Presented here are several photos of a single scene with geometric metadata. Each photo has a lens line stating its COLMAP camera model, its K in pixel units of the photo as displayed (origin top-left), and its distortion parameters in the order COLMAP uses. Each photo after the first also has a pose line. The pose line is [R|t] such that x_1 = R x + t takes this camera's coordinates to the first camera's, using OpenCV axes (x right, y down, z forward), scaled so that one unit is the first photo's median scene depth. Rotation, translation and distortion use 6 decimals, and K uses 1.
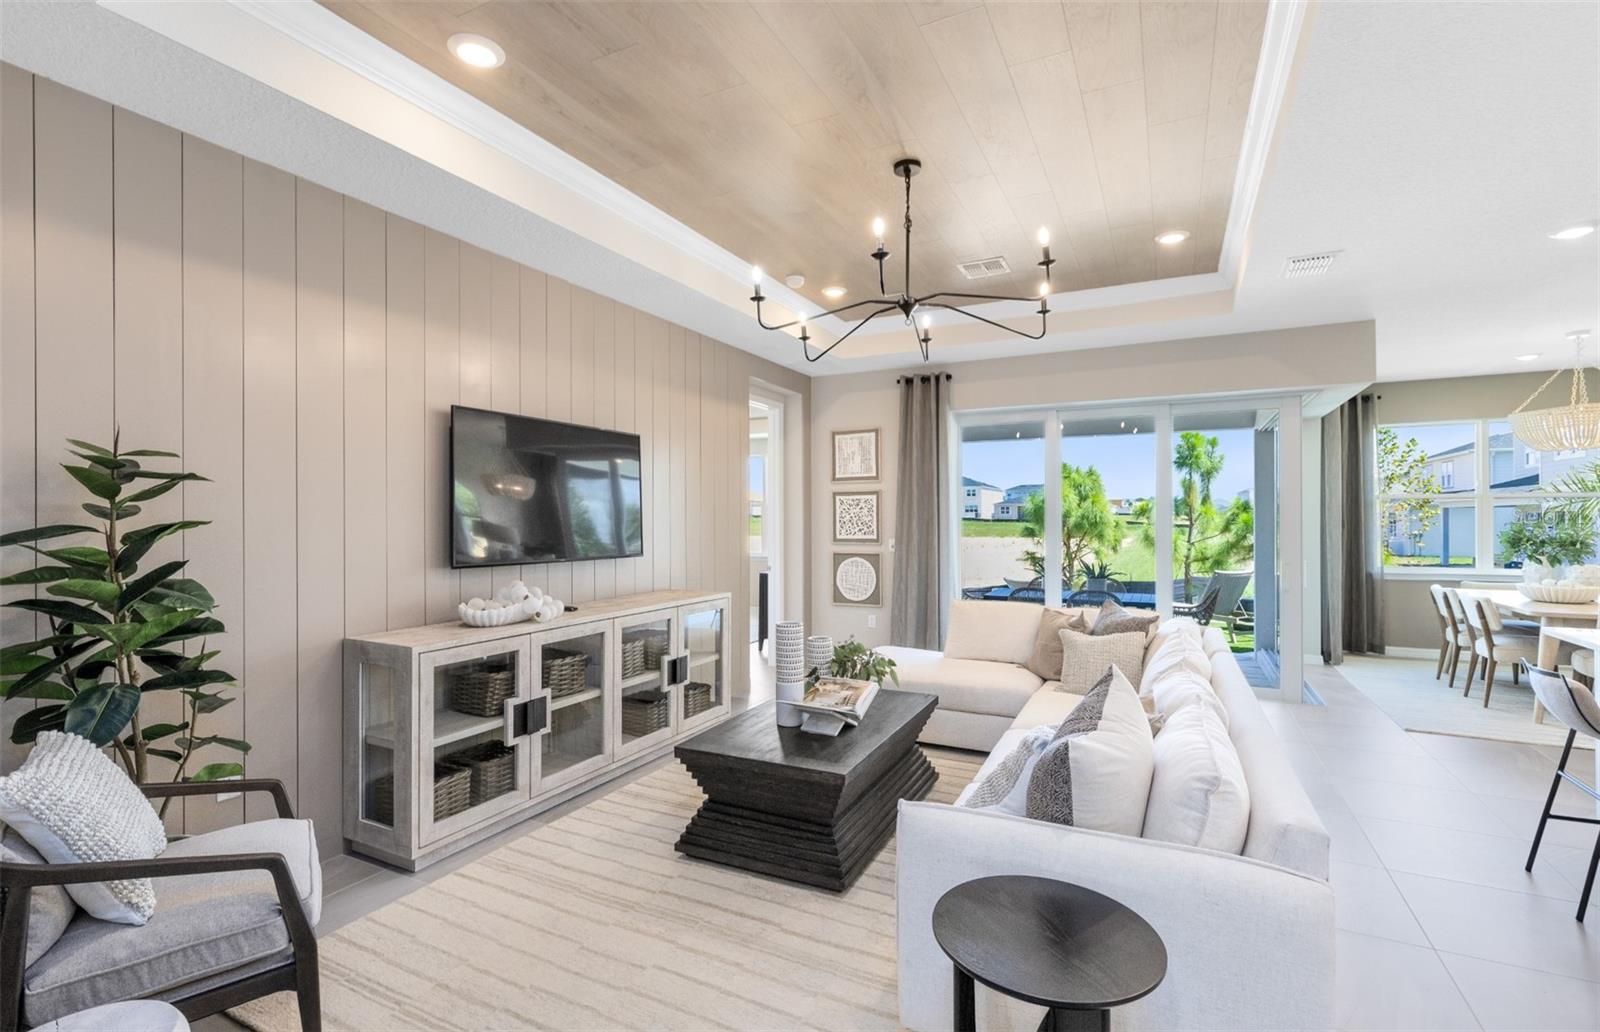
lens RADIAL K [[727.7, 0, 802.1], [0, 727.7, 515.5], [0, 0, 1]] dist [0.008249, -0.001842]
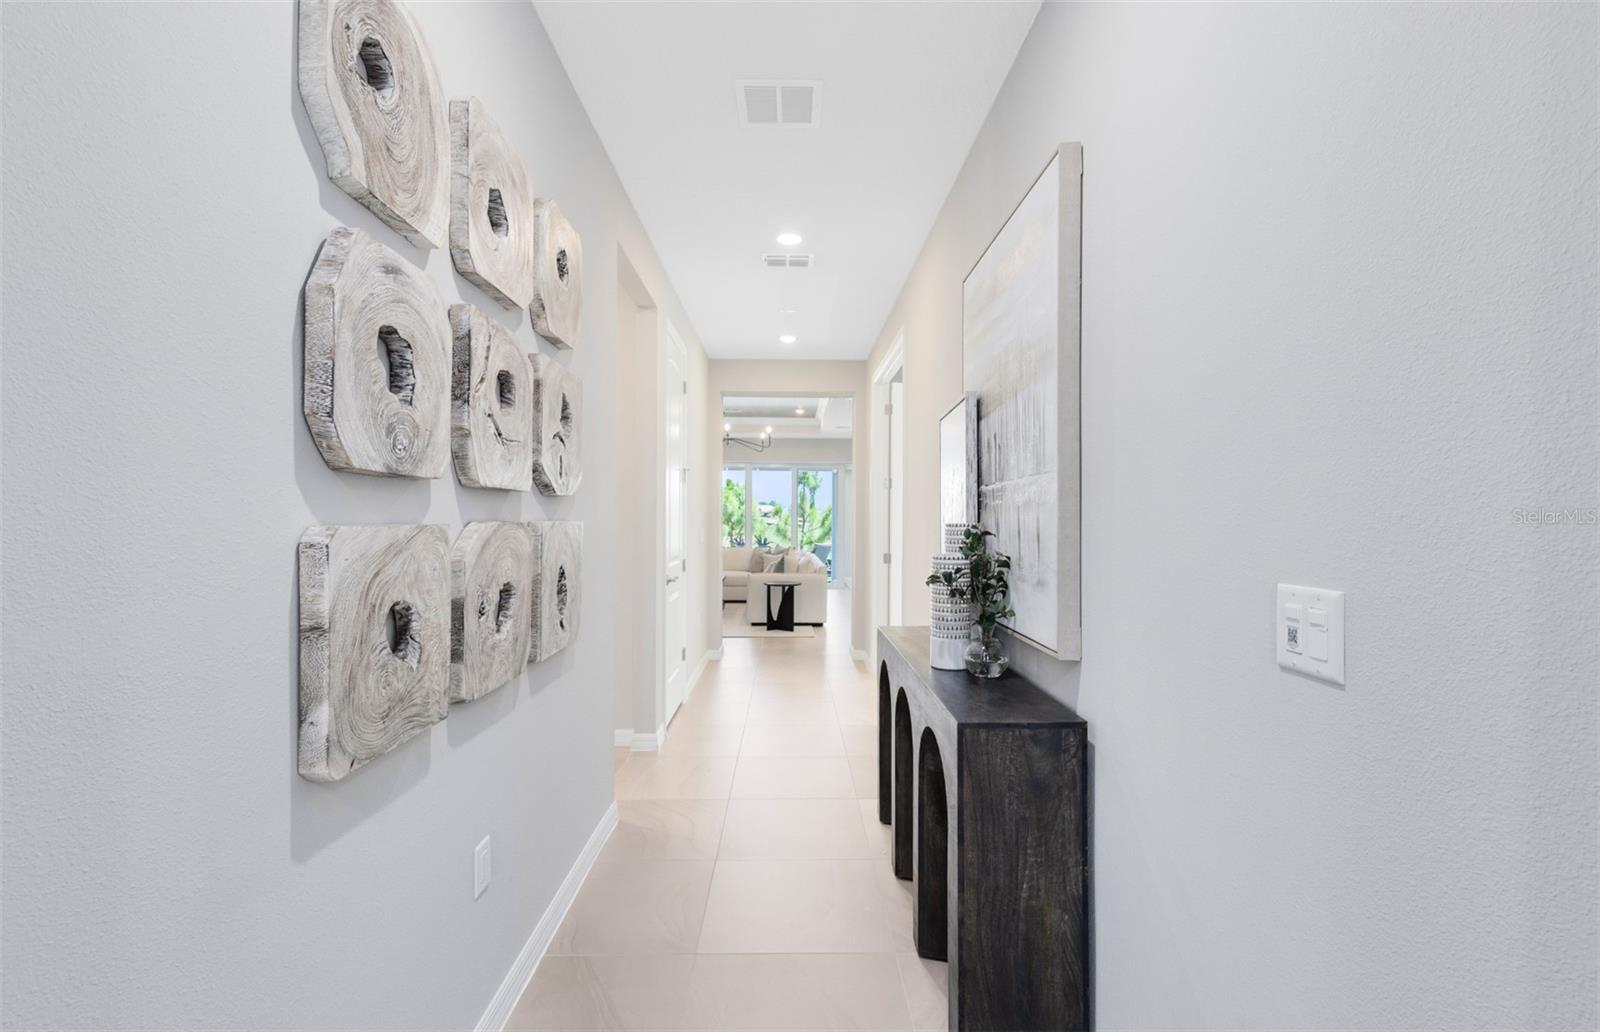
lens RADIAL K [[727.7, 0, 798.6], [0, 727.7, 515.3], [0, 0, 1]] dist [0.008249, -0.001842]
pose [[0.885465, 0.009373, 0.464611, -0.218127], [-0.009524, 0.999953, -0.002022, 0.003149], [-0.464608, -0.002635, 0.885513, -0.407245]]
